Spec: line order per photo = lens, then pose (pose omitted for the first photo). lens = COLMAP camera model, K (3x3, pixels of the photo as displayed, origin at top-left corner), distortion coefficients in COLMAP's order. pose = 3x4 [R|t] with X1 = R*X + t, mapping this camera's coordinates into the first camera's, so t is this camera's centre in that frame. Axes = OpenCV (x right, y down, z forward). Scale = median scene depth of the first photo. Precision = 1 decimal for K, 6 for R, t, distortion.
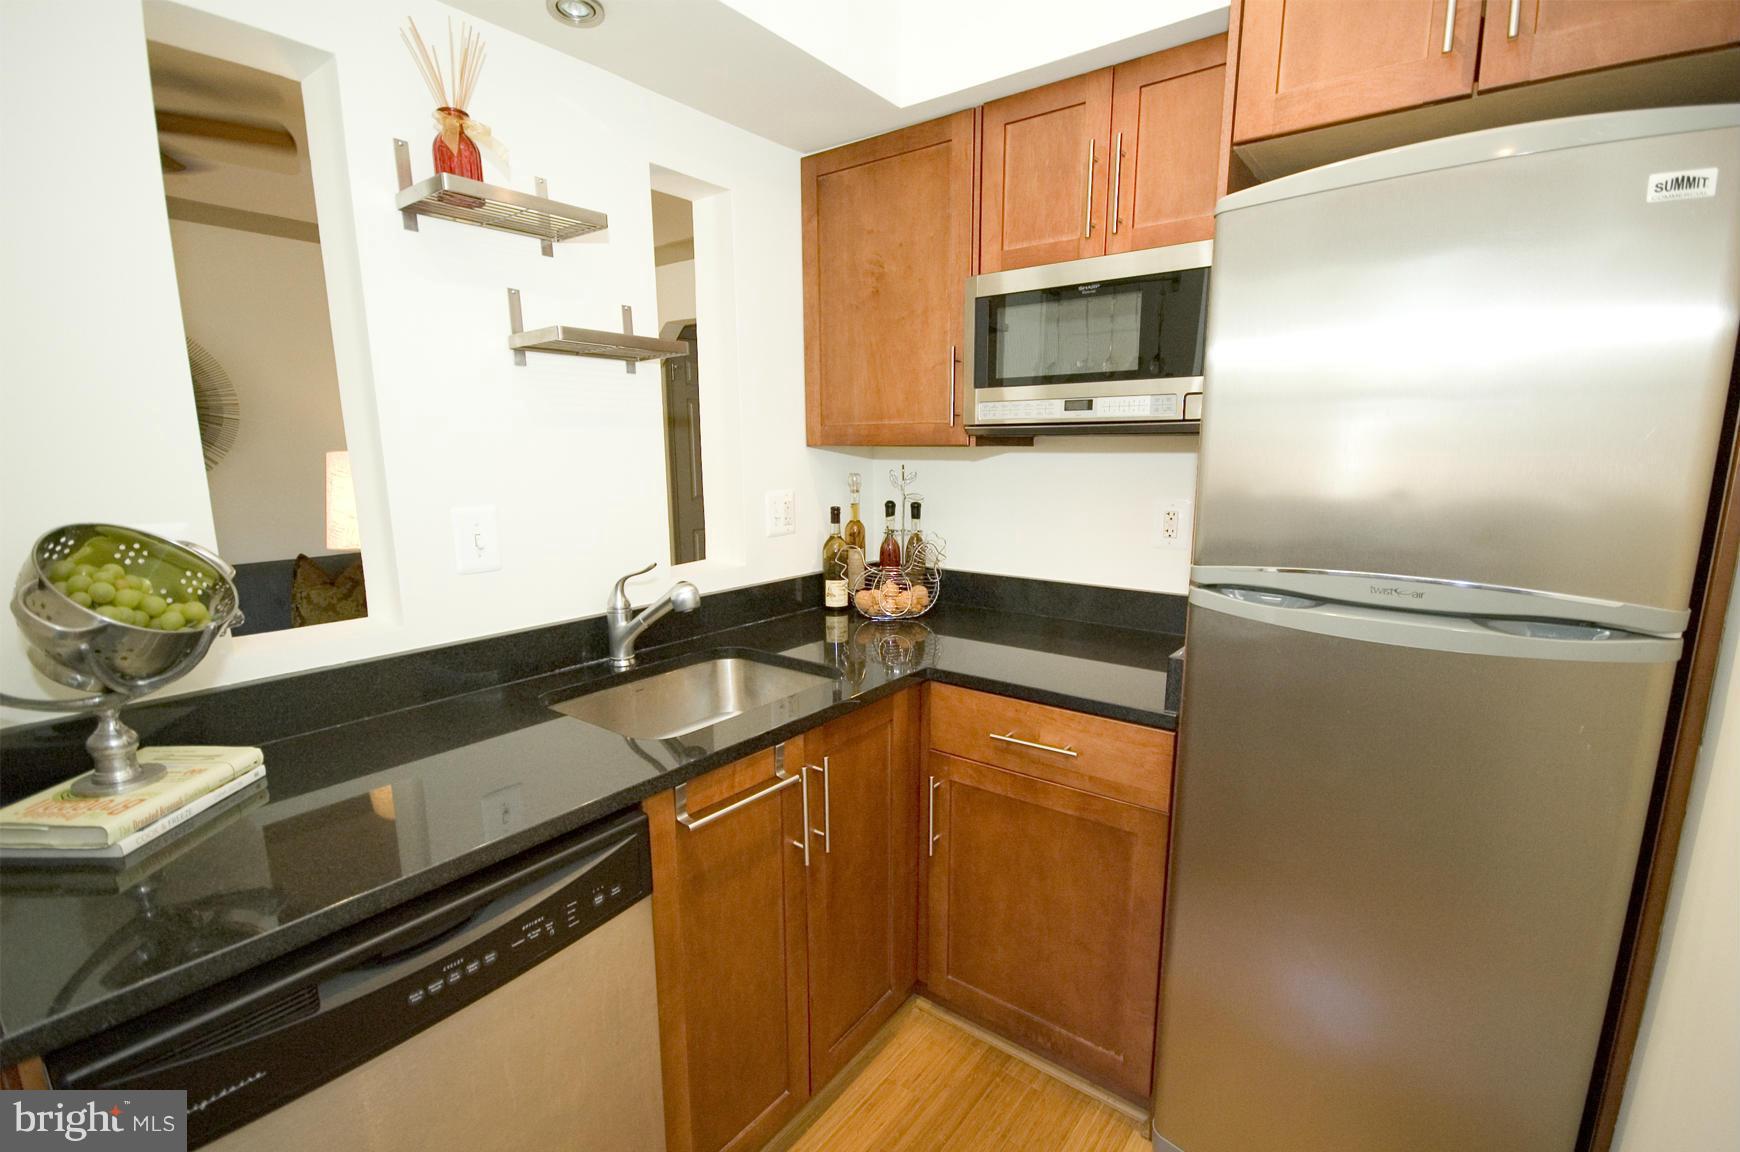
lens RADIAL K [[788.9, 0, 881.0], [0, 788.9, 603.3], [0, 0, 1]] dist [-0.003327, -0.000009]
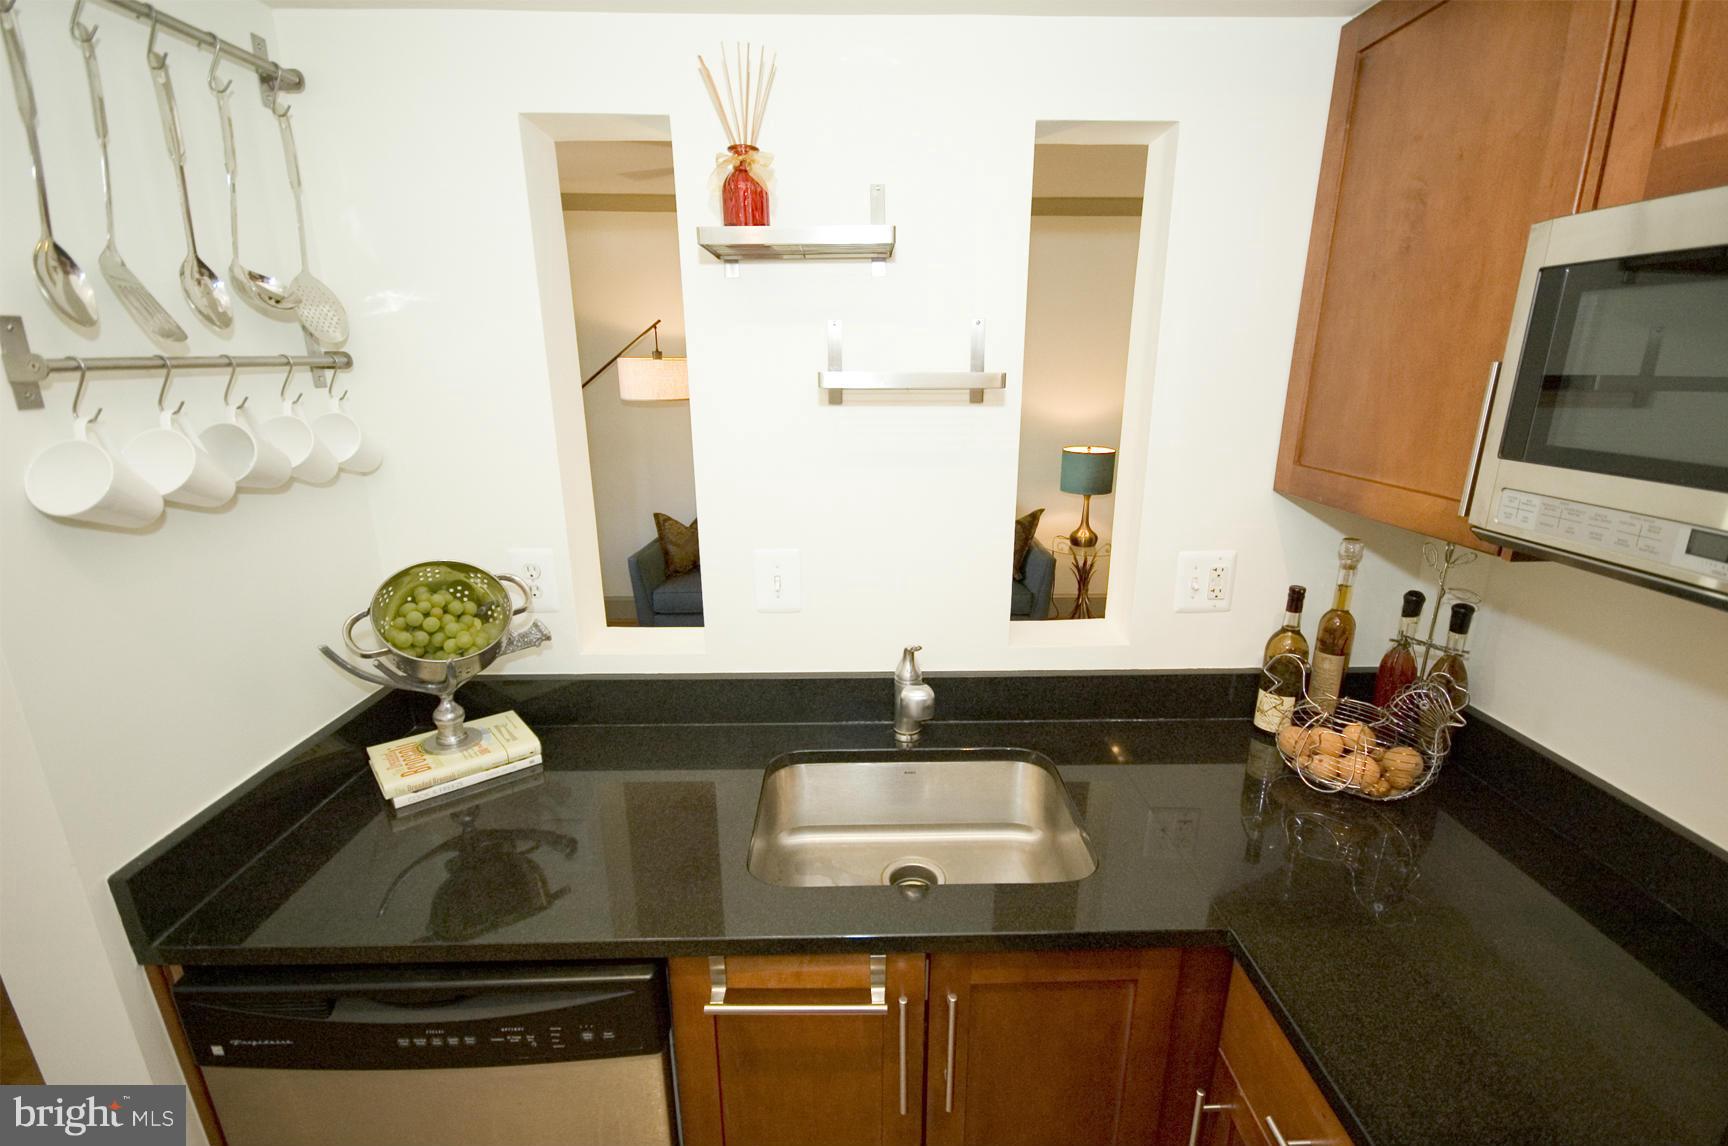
lens RADIAL K [[778.8, 0, 881.1], [0, 778.8, 592.2], [0, 0, 1]] dist [0.016394, -0.015143]
pose [[0.615298, 0.227782, -0.754668, 0.257639], [-0.153689, 0.973635, 0.168567, -0.205566], [0.773167, 0.012266, 0.634084, 0.382992]]
